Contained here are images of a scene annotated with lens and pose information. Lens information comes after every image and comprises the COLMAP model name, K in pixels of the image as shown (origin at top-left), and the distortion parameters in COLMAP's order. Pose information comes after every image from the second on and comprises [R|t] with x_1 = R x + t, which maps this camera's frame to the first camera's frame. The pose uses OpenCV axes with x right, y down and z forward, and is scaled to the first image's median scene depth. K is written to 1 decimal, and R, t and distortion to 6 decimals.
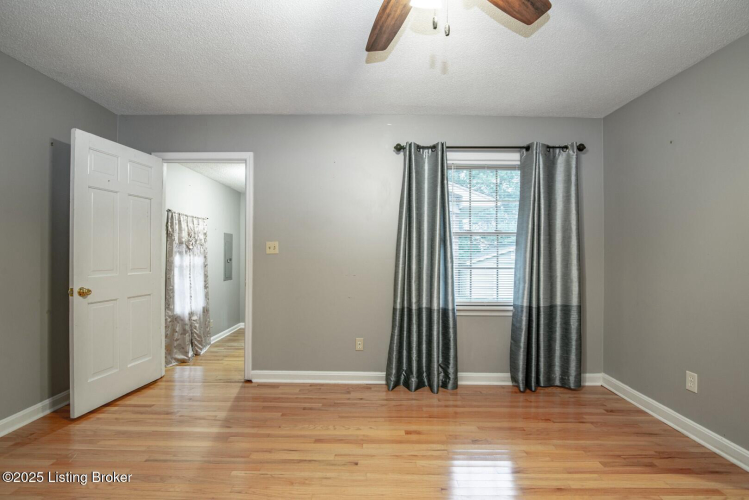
lens RADIAL K [[367.7, 0, 379.0], [0, 367.7, 253.2], [0, 0, 1]] dist [-0.017808, -0.000177]
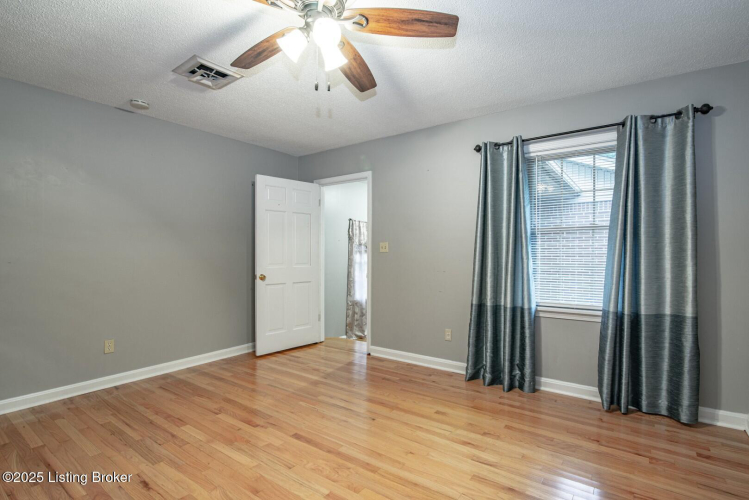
lens RADIAL K [[367.7, 0, 379.0], [0, 367.7, 253.2], [0, 0, 1]] dist [-0.017808, -0.000177]
pose [[0.813996, -0.005261, -0.580847, 0.425985], [0.006752, 0.999977, 0.000406, 0.004361], [0.580832, -0.004253, 0.814012, -0.003772]]
